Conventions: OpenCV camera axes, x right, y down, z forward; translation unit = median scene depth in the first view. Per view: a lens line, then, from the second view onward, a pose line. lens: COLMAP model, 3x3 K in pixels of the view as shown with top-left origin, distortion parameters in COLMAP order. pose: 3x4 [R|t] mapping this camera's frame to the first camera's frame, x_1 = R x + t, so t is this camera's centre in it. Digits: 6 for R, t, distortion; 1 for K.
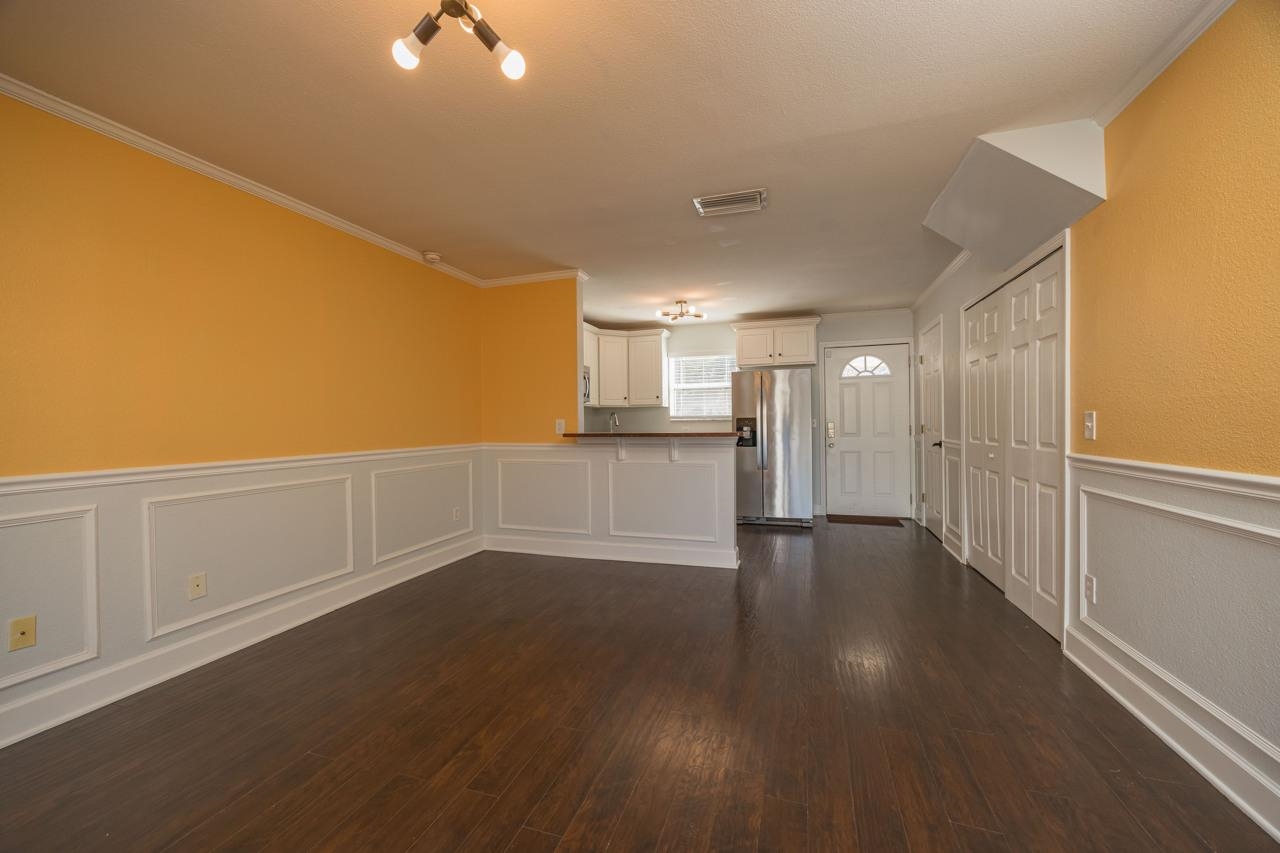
lens RADIAL K [[493.4, 0, 624.2], [0, 493.4, 415.8], [0, 0, 1]] dist [0.008176, -0.000031]
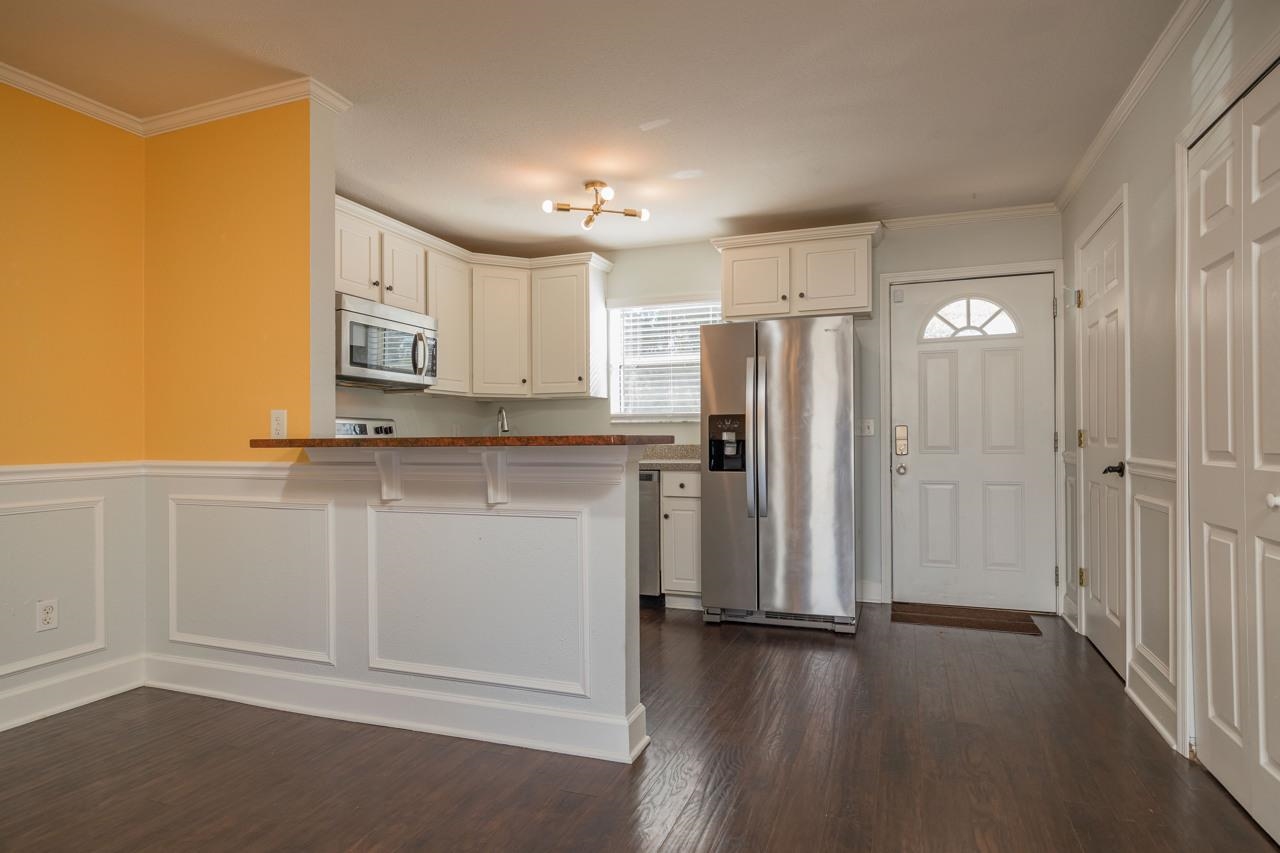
lens RADIAL K [[684.4, 0, 629.2], [0, 684.4, 428.5], [0, 0, 1]] dist [0.003263, 0.000077]
pose [[0.999371, 0.003794, -0.035255, 0.169897], [-0.003730, 0.999991, 0.001881, 0.016862], [0.035262, -0.001749, 0.999377, 0.289389]]
